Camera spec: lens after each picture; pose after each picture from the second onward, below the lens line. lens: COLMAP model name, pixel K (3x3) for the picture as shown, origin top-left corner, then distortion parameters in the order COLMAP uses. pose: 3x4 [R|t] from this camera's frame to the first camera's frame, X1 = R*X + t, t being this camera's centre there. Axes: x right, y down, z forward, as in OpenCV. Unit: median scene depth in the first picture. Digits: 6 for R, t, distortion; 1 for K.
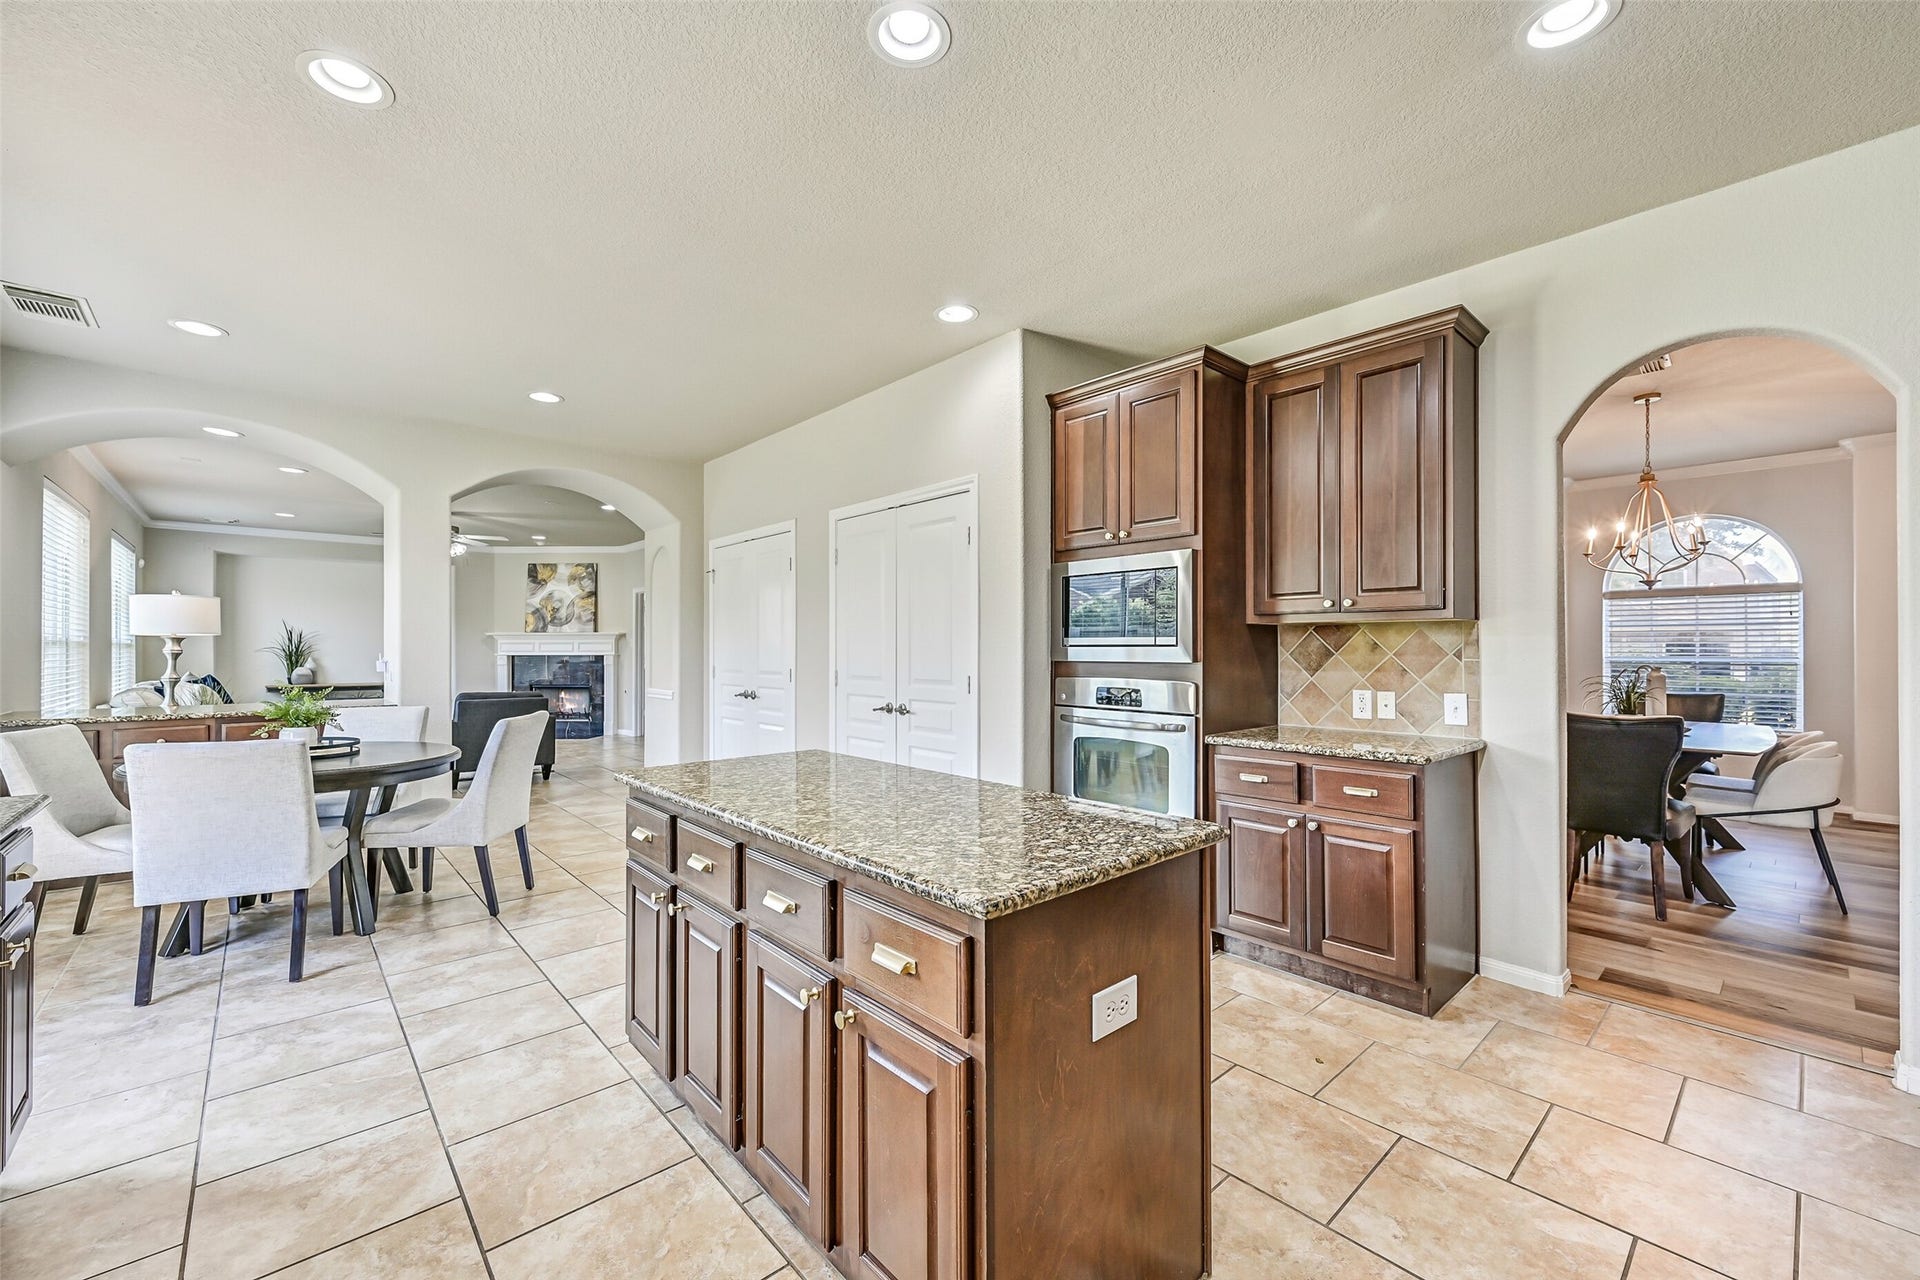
lens RADIAL K [[768.4, 0, 971.6], [0, 768.4, 641.4], [0, 0, 1]] dist [-0.000322, 0.000065]
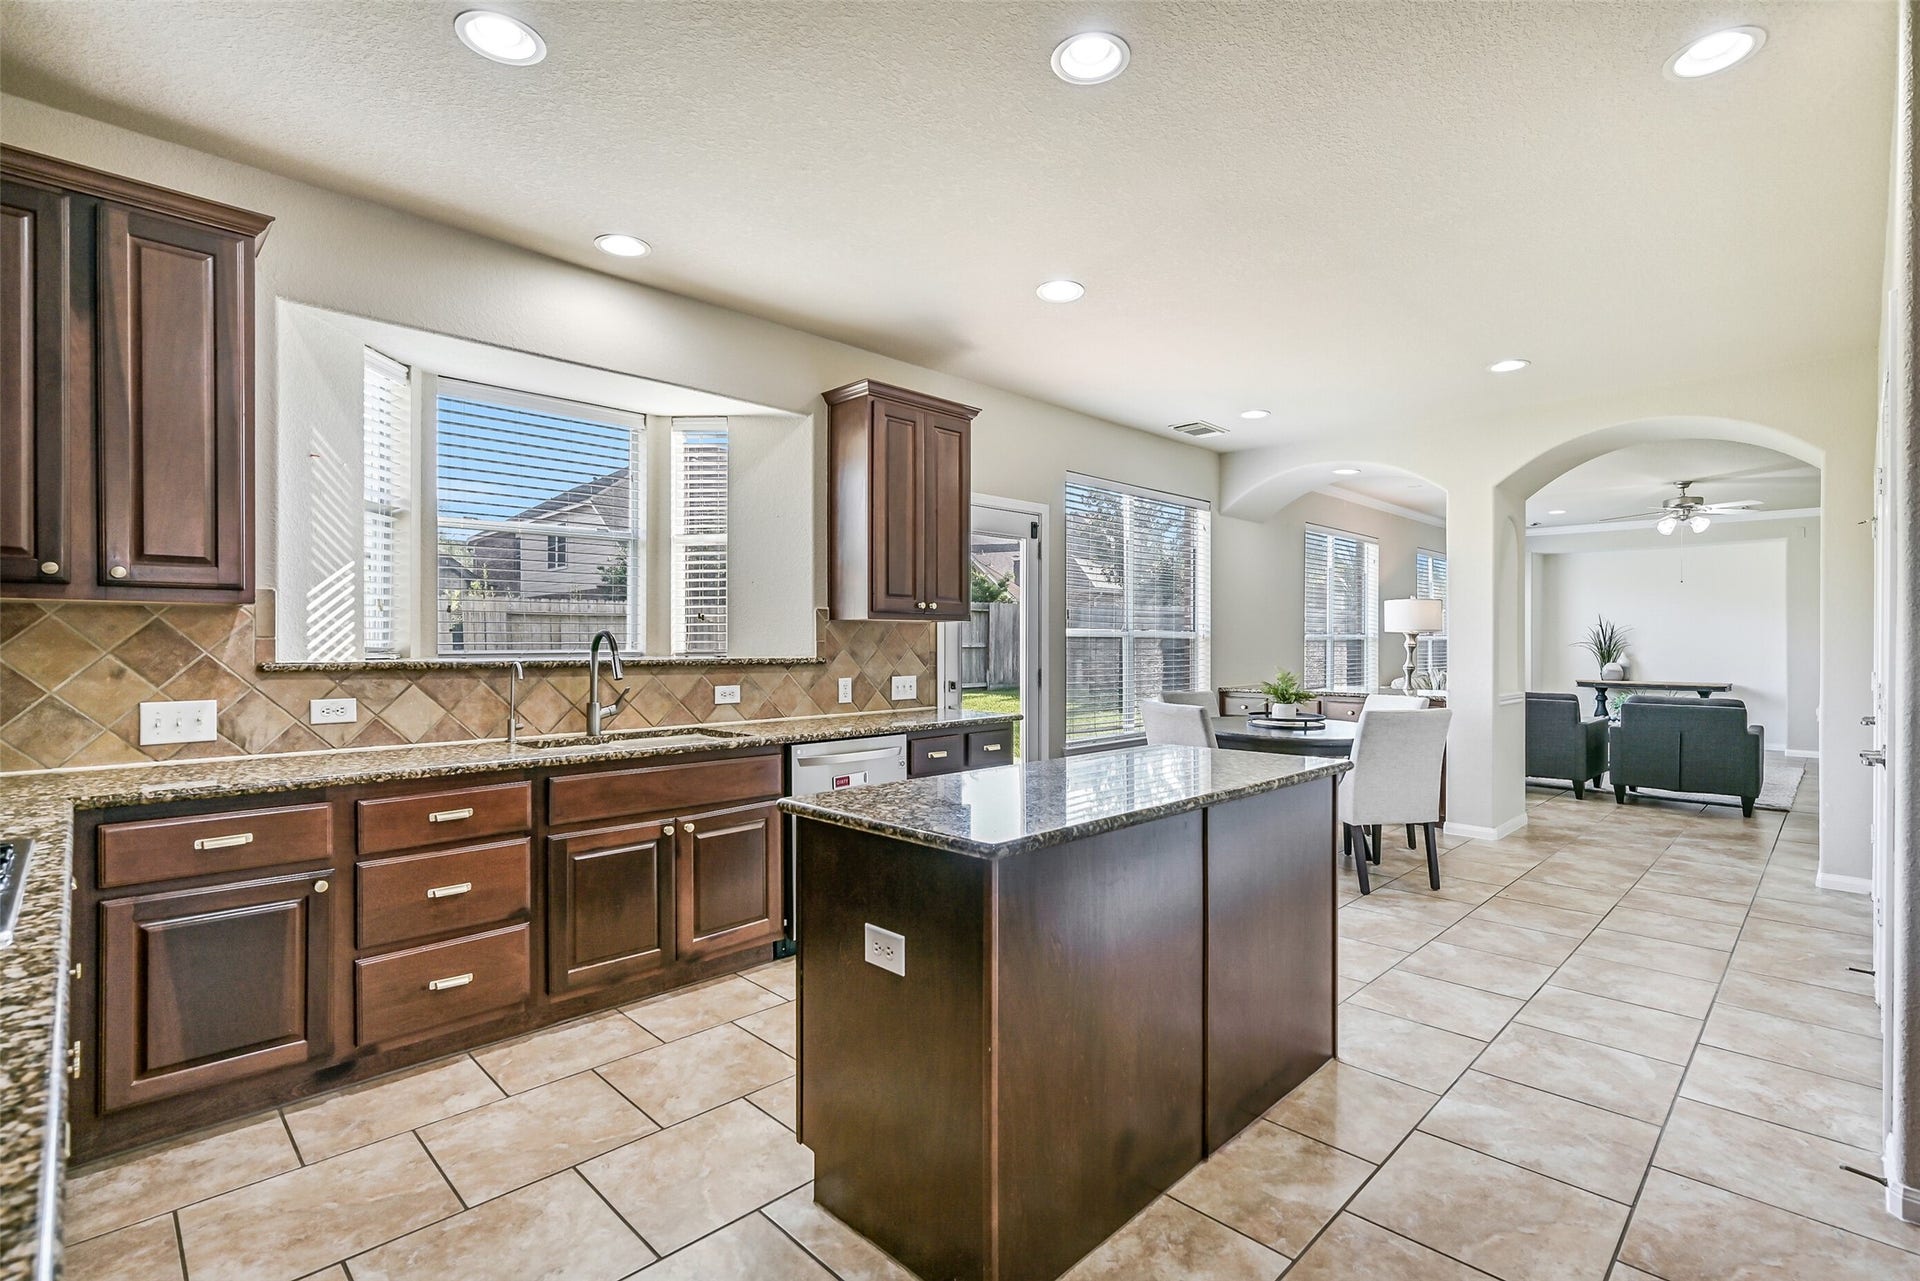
lens RADIAL K [[885.1, 0, 974.1], [0, 885.1, 642.9], [0, 0, 1]] dist [0.002858, 0.000947]
pose [[0.049592, 0.003015, -0.998765, 0.603029], [0.005055, 0.999982, 0.003270, 0.002620], [0.998757, -0.005211, 0.049576, 0.419764]]
